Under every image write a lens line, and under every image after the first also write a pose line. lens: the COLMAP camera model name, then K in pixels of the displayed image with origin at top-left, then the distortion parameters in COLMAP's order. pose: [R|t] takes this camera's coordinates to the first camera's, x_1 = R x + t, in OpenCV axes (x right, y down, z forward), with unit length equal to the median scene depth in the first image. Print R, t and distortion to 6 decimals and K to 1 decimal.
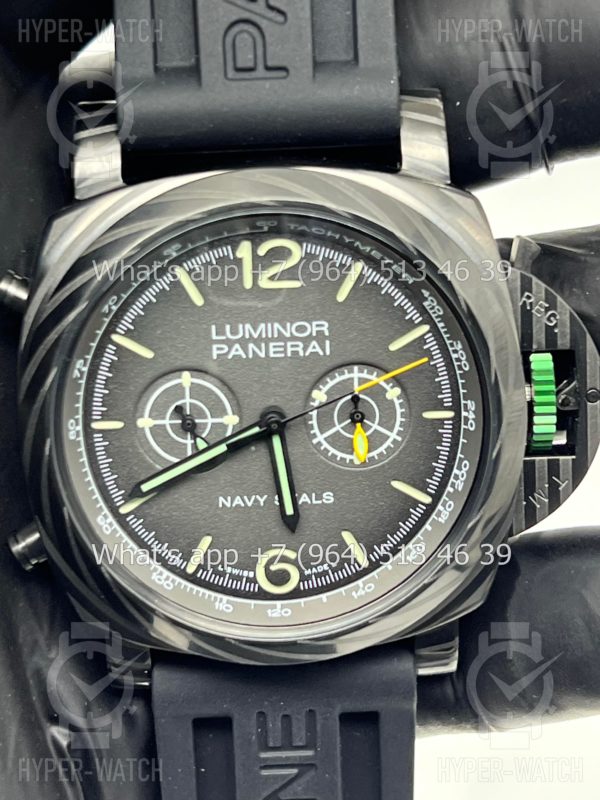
lens RADIAL K [[1861.2, 0, 297.3], [0, 1861.2, 402.6], [0, 0, 1]] dist [0.162902, 0.000000]
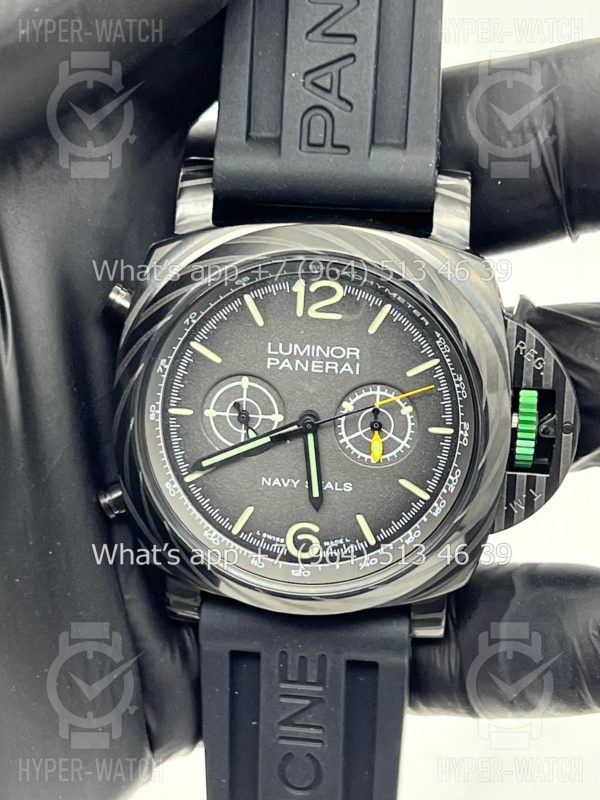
lens RADIAL K [[1861.2, 0, 293.9], [0, 1861.2, 398.7], [0, 0, 1]] dist [0.162902, 0.000000]
pose [[0.990101, 0.102944, -0.095412, 0.095373], [-0.102454, 0.994687, 0.010036, -0.017430], [0.095939, -0.000161, 0.995387, -0.262396]]
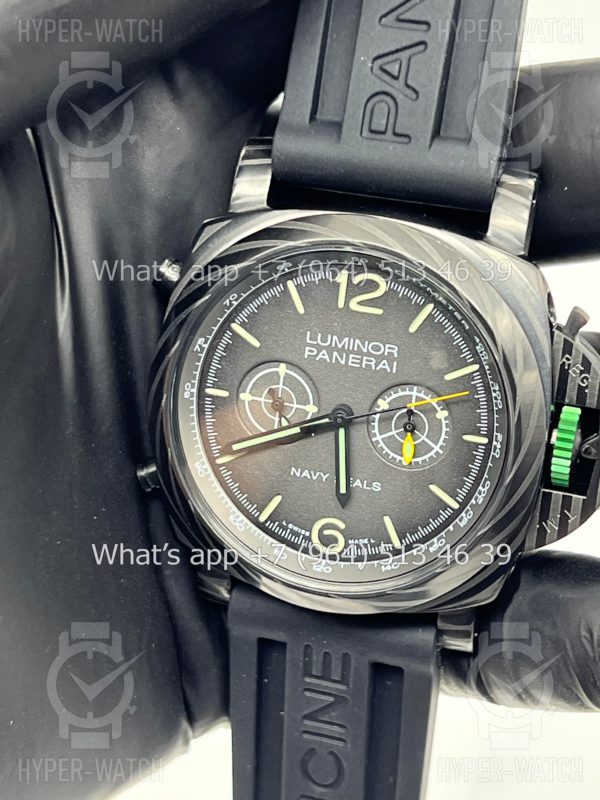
lens RADIAL K [[1861.2, 0, 299.1], [0, 1861.2, 405.1], [0, 0, 1]] dist [0.162902, 0.000000]
pose [[0.946481, 0.203945, -0.250158, 0.266540], [-0.196394, 0.978978, 0.055064, -0.059686], [0.256129, -0.002988, 0.966638, -0.203450]]
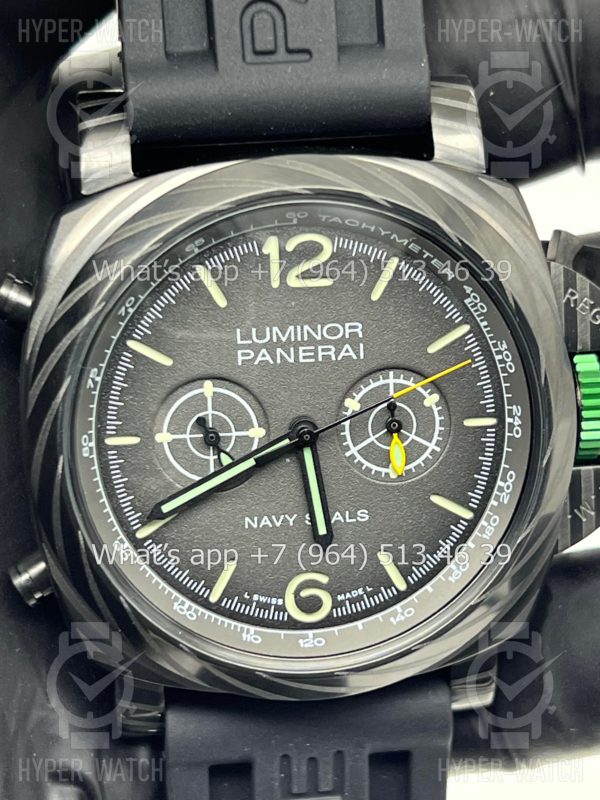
lens RADIAL K [[1861.2, 0, 293.4], [0, 1861.2, 413.5], [0, 0, 1]] dist [0.162902, 0.000000]
pose [[0.996392, -0.020686, 0.082310, -0.092824], [0.023796, 0.999032, -0.036985, 0.034264], [-0.081465, 0.038810, 0.995920, 0.084994]]
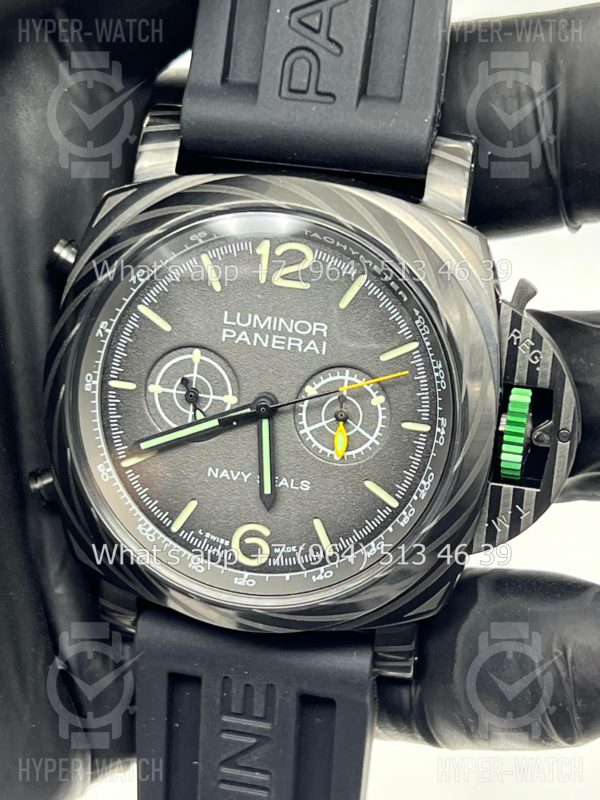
lens RADIAL K [[1861.2, 0, 304.6], [0, 1861.2, 407.2], [0, 0, 1]] dist [0.162902, 0.000000]
pose [[0.967789, 0.168212, -0.187319, 0.214264], [-0.179892, 0.982559, -0.047082, 0.057789], [0.176133, 0.079263, 0.981170, -0.074978]]
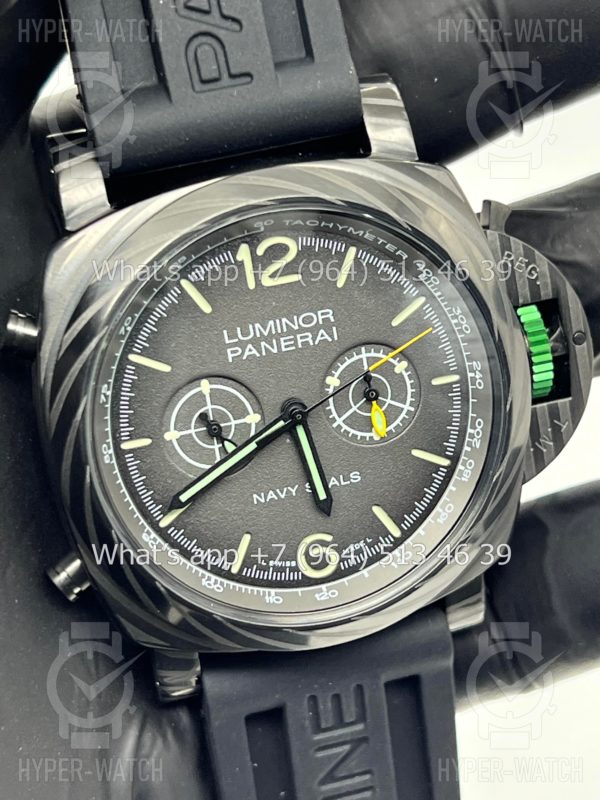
lens RADIAL K [[1861.2, 0, 299.2], [0, 1861.2, 394.0], [0, 0, 1]] dist [0.162902, 0.000000]
pose [[0.973451, -0.167998, 0.155466, -0.168076], [0.169363, 0.985543, 0.004515, -0.004355], [-0.153977, 0.021935, 0.987831, -0.019815]]
